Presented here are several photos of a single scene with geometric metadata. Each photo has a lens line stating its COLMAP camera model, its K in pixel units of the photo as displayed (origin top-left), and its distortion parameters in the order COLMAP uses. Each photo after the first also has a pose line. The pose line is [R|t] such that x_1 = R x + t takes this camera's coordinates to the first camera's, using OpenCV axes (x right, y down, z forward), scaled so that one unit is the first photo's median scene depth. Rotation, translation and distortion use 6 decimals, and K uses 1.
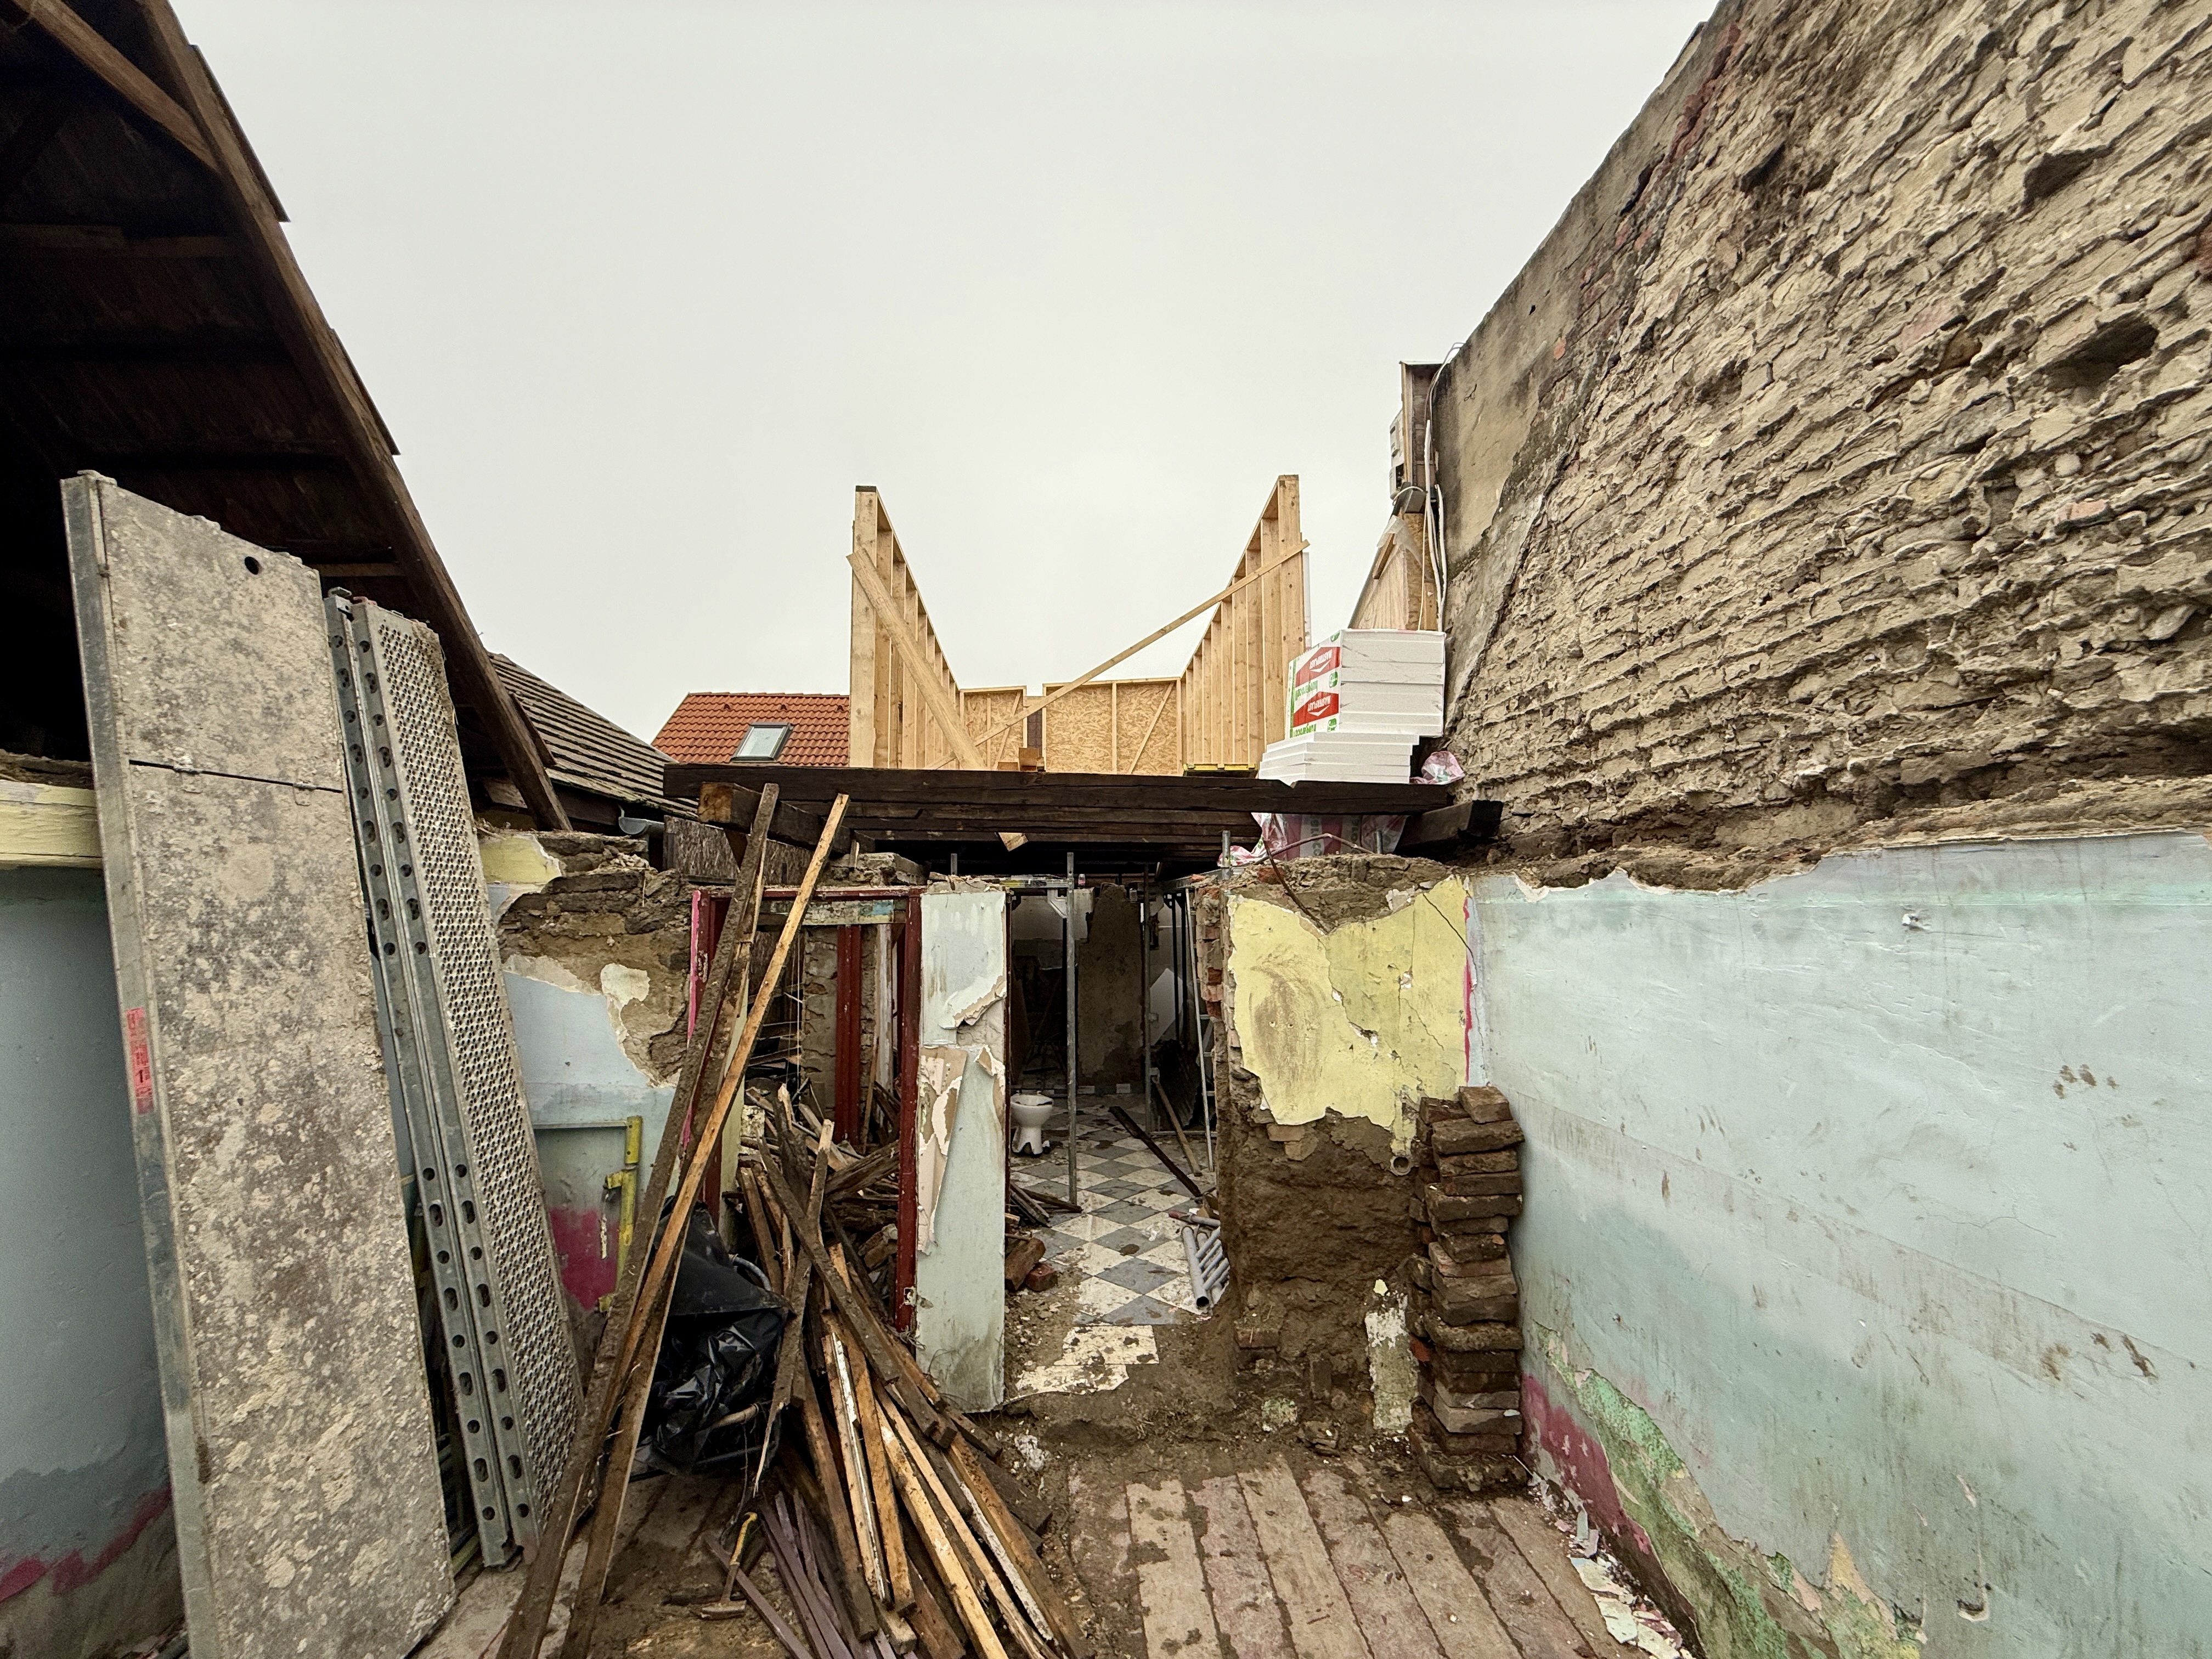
lens RADIAL K [[879.8, 0, 1096.6], [0, 879.8, 826.9], [0, 0, 1]] dist [0.000826, -0.000380]
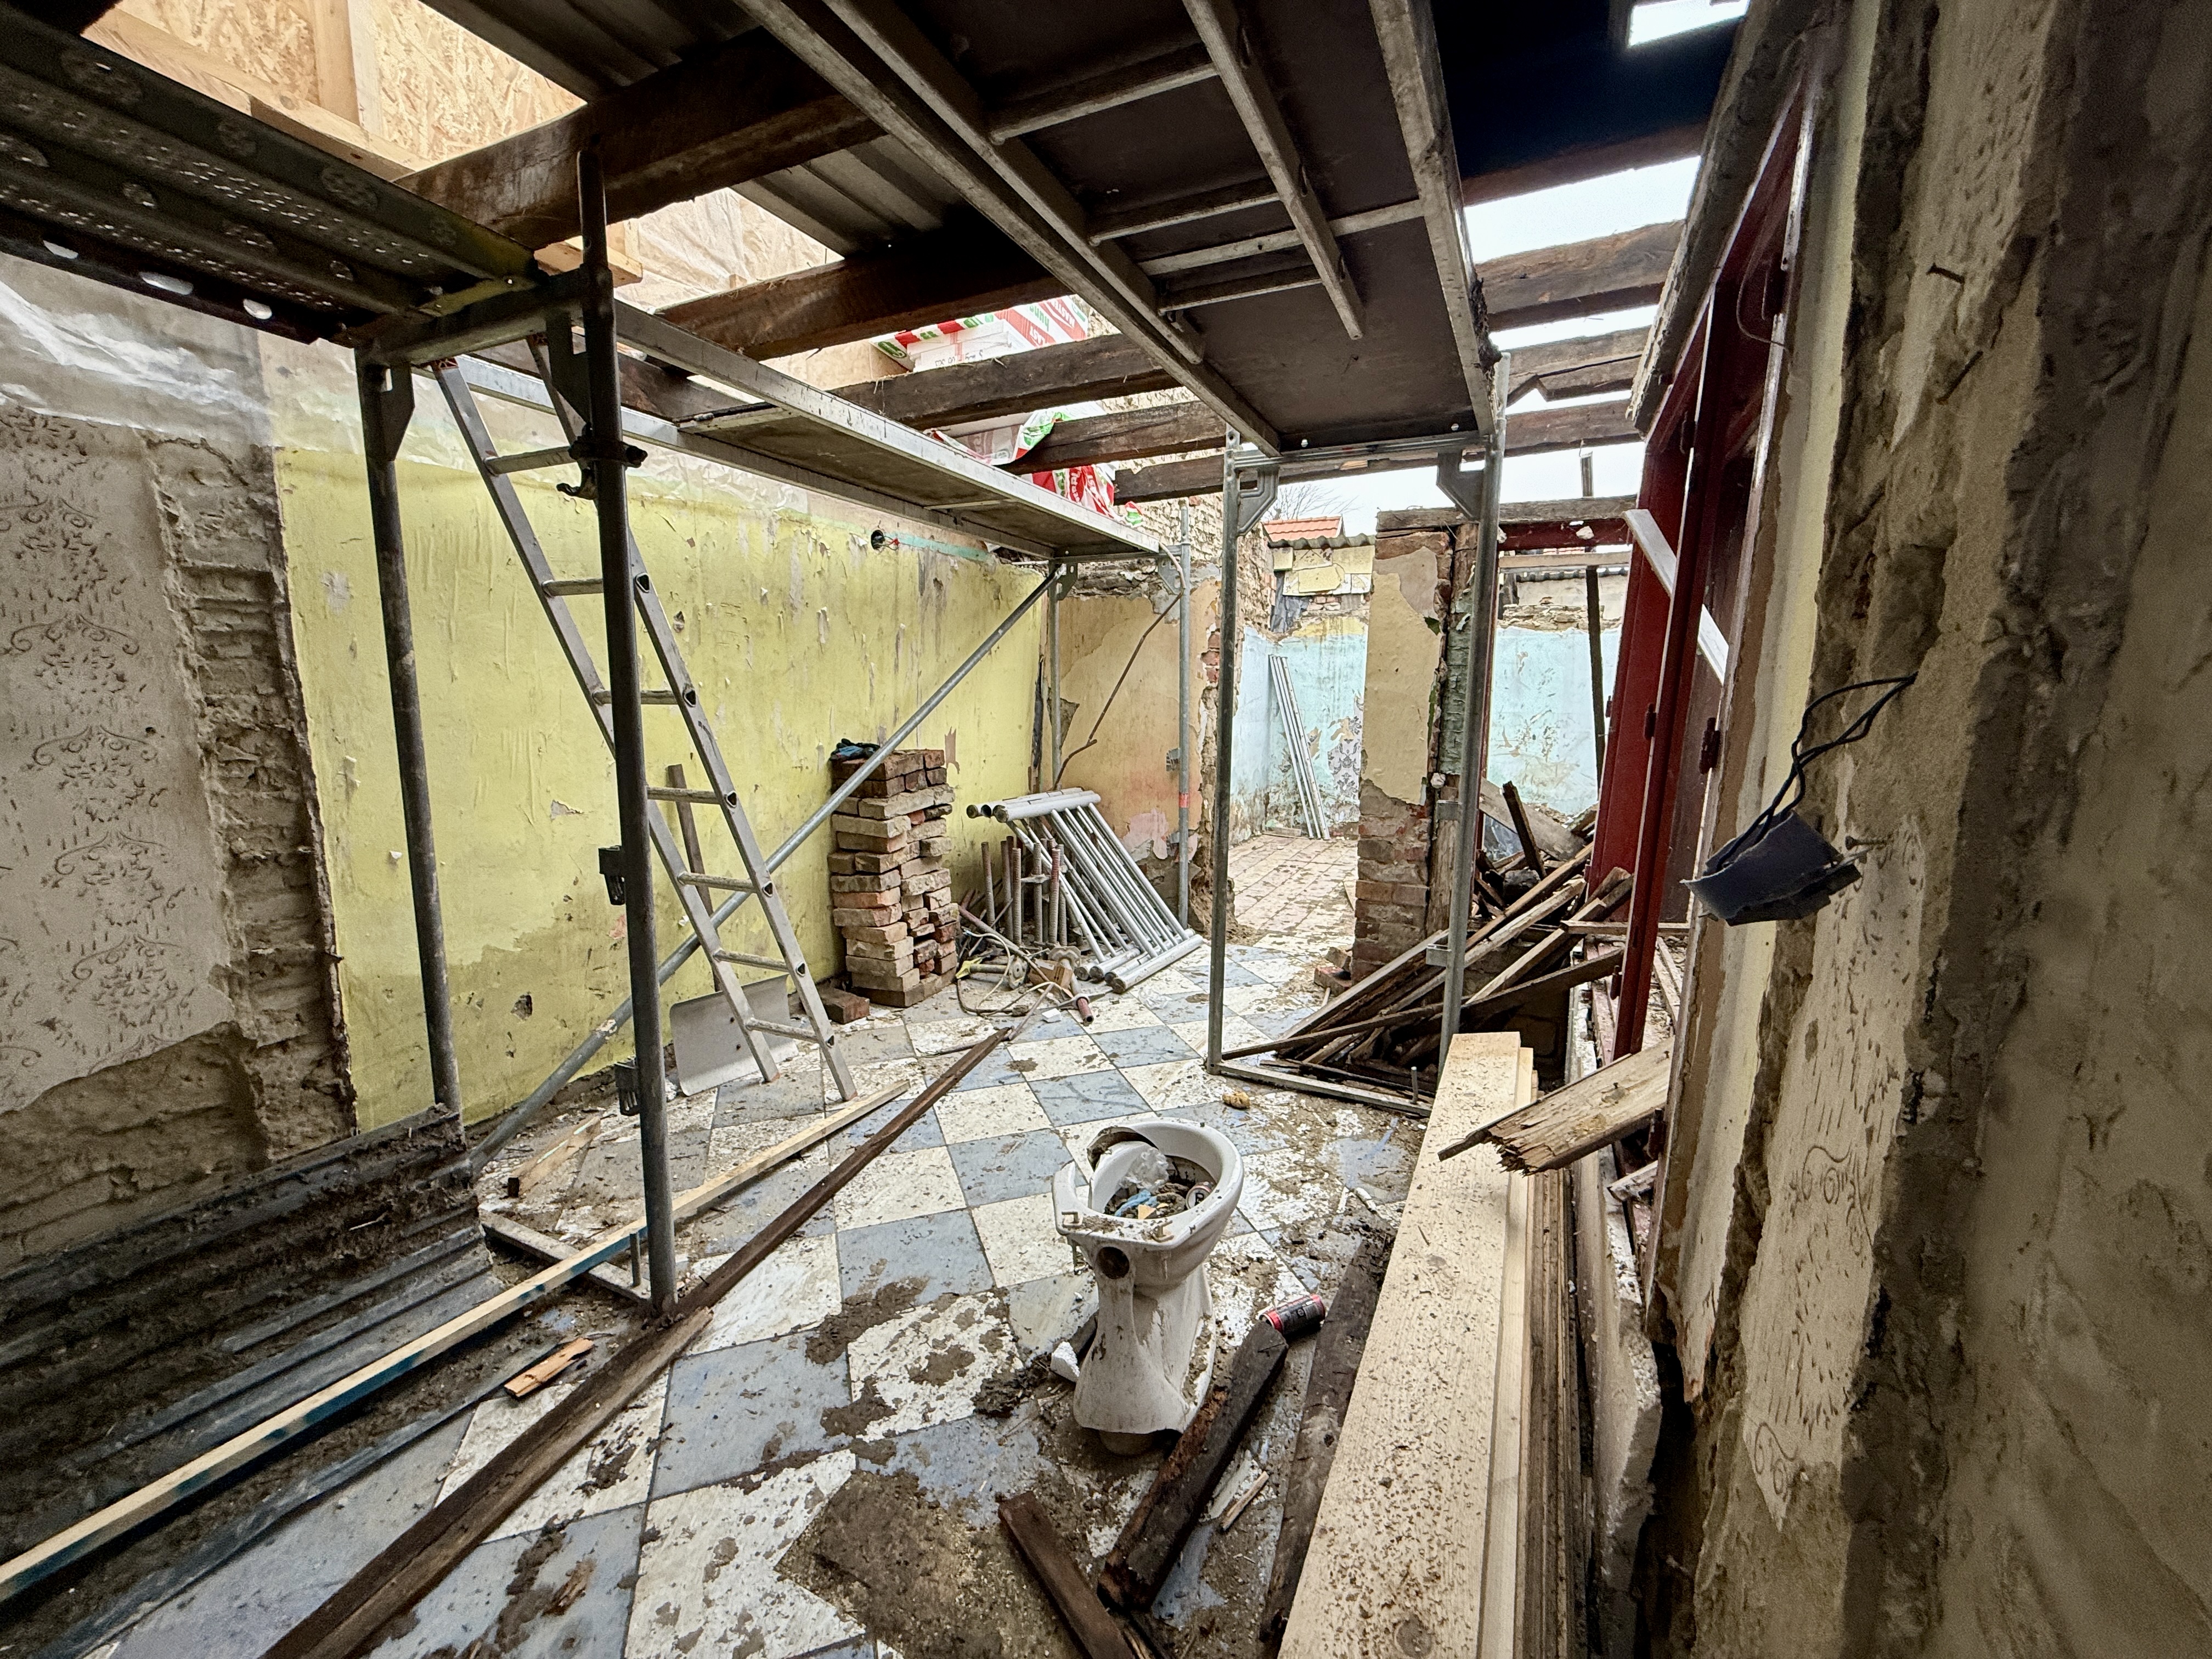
lens RADIAL K [[879.8, 0, 1096.6], [0, 879.8, 826.9], [0, 0, 1]] dist [0.000826, -0.000380]
pose [[-0.876496, -0.073336, 0.475791, -0.465624], [-0.049102, 0.996793, 0.063185, 0.530772], [-0.478899, 0.032019, -0.877286, 3.275966]]
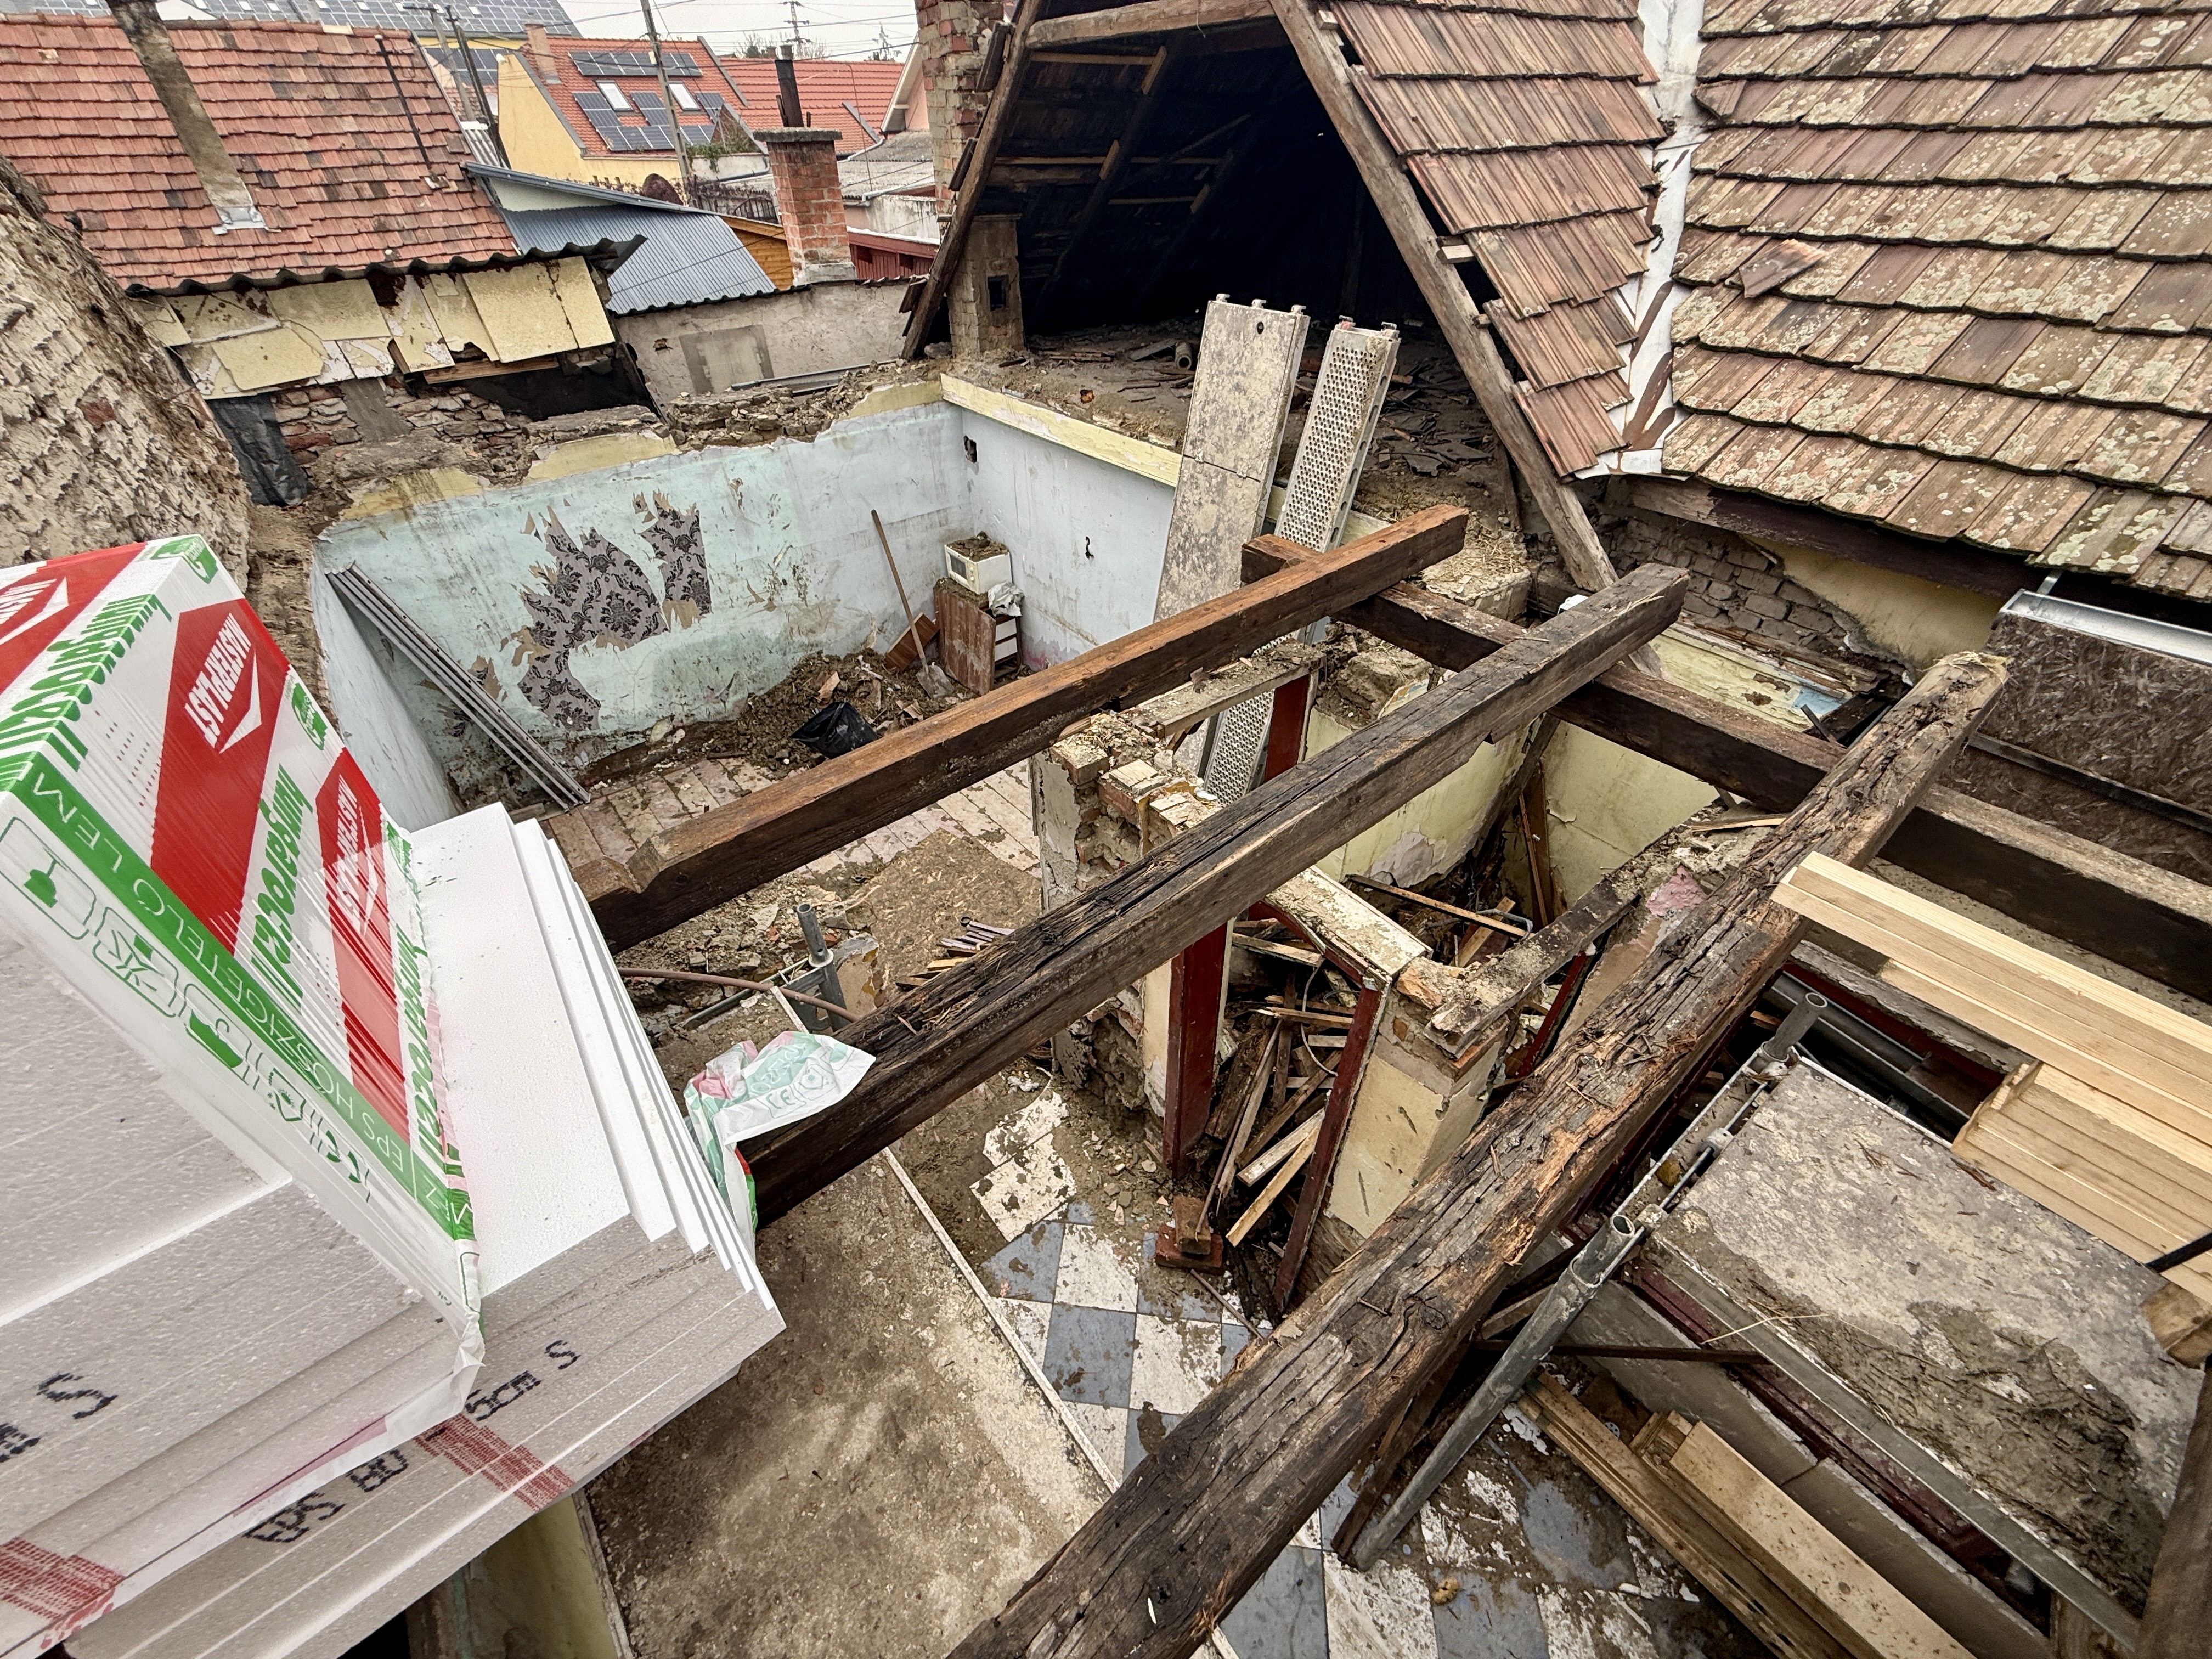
lens RADIAL K [[879.8, 0, 1096.6], [0, 879.8, 826.9], [0, 0, 1]] dist [0.000826, -0.000380]
pose [[-0.815068, 0.379226, -0.438009, 0.350198], [0.078100, 0.821032, 0.565514, -0.477900], [0.574078, 0.426724, -0.698814, 2.336278]]
